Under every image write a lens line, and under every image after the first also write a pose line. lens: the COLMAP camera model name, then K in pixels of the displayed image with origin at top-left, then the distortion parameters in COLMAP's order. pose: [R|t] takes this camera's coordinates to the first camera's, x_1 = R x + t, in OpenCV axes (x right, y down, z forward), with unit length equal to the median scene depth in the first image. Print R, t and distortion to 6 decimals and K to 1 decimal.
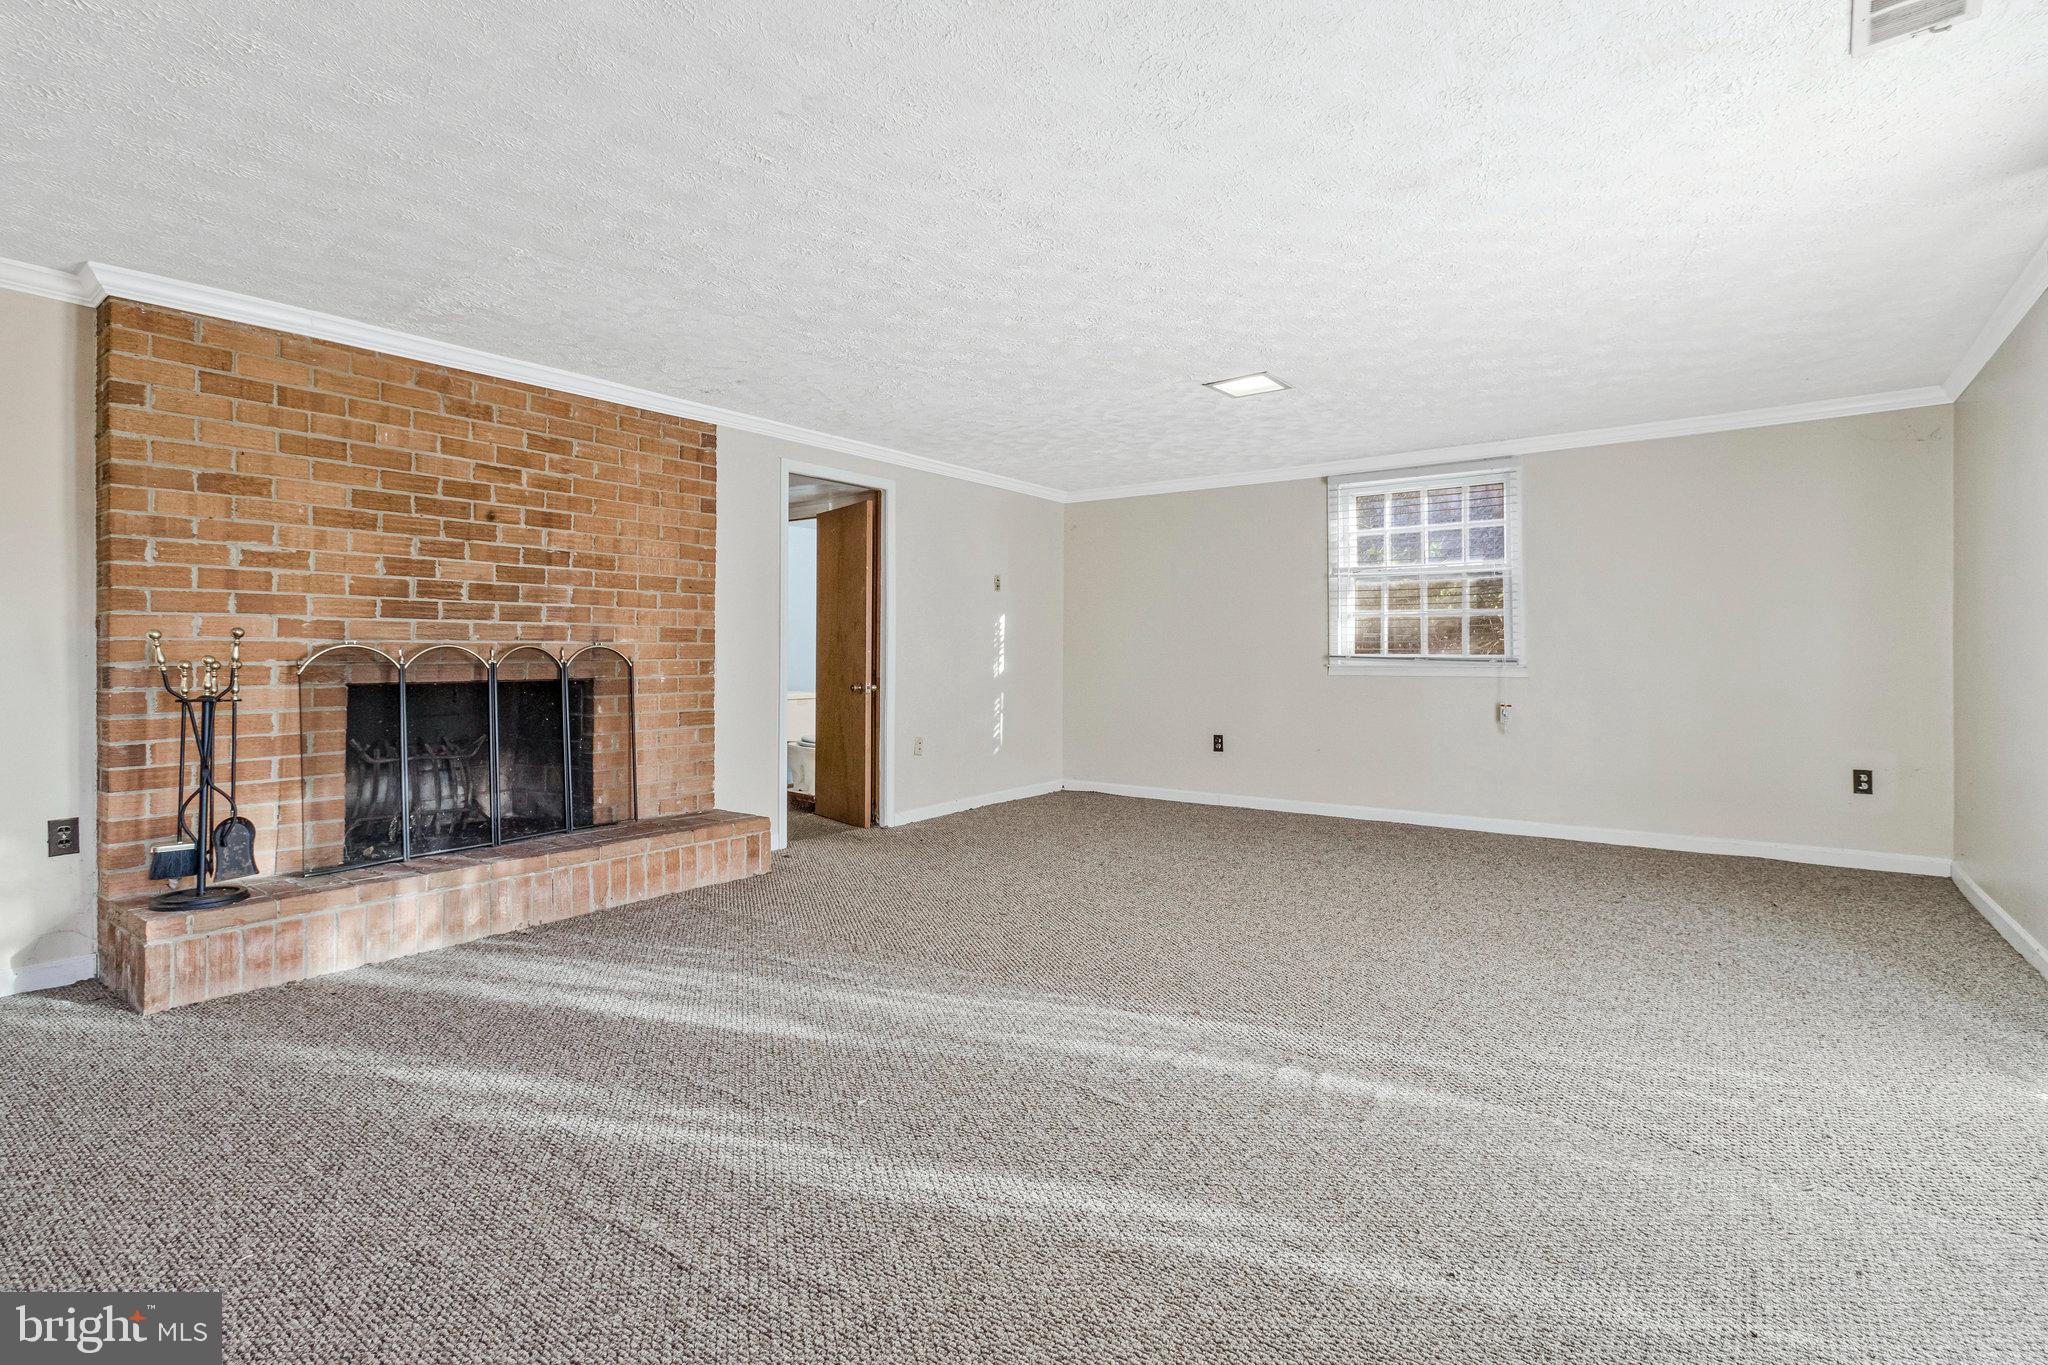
lens RADIAL K [[952.0, 0, 1024.0], [0, 952.0, 665.6], [0, 0, 1]] dist [0.000689, -0.000297]
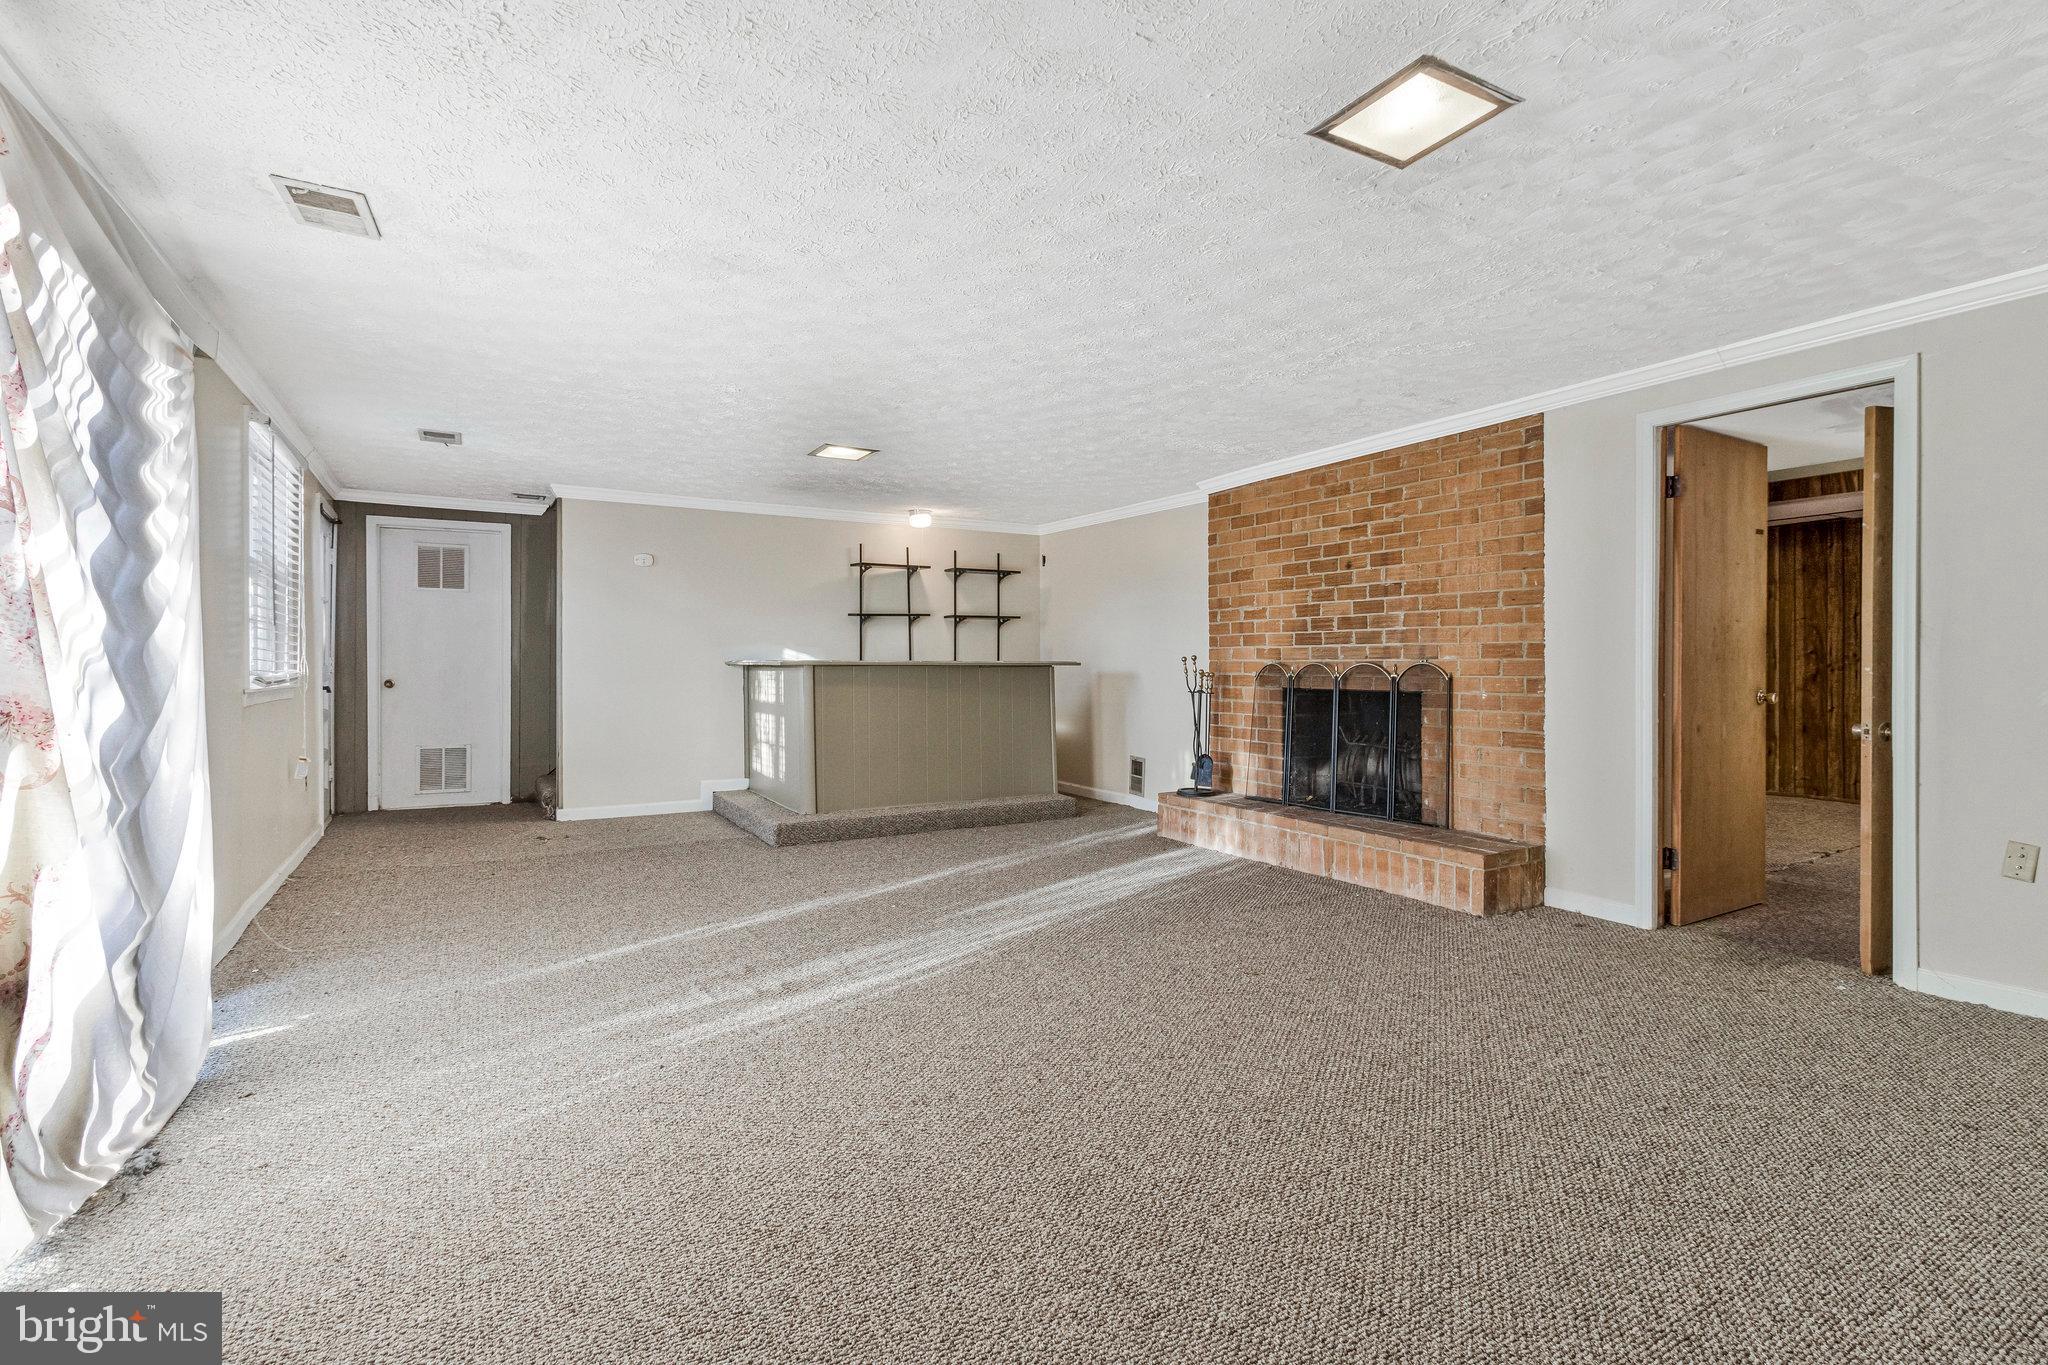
lens RADIAL K [[952.0, 0, 1024.2], [0, 952.0, 669.4], [0, 0, 1]] dist [0.000689, -0.000297]
pose [[-0.392364, 0.012665, -0.919723, 0.779093], [-0.004798, 0.999863, 0.015816, -0.028900], [0.919797, 0.010618, -0.392250, 1.030559]]
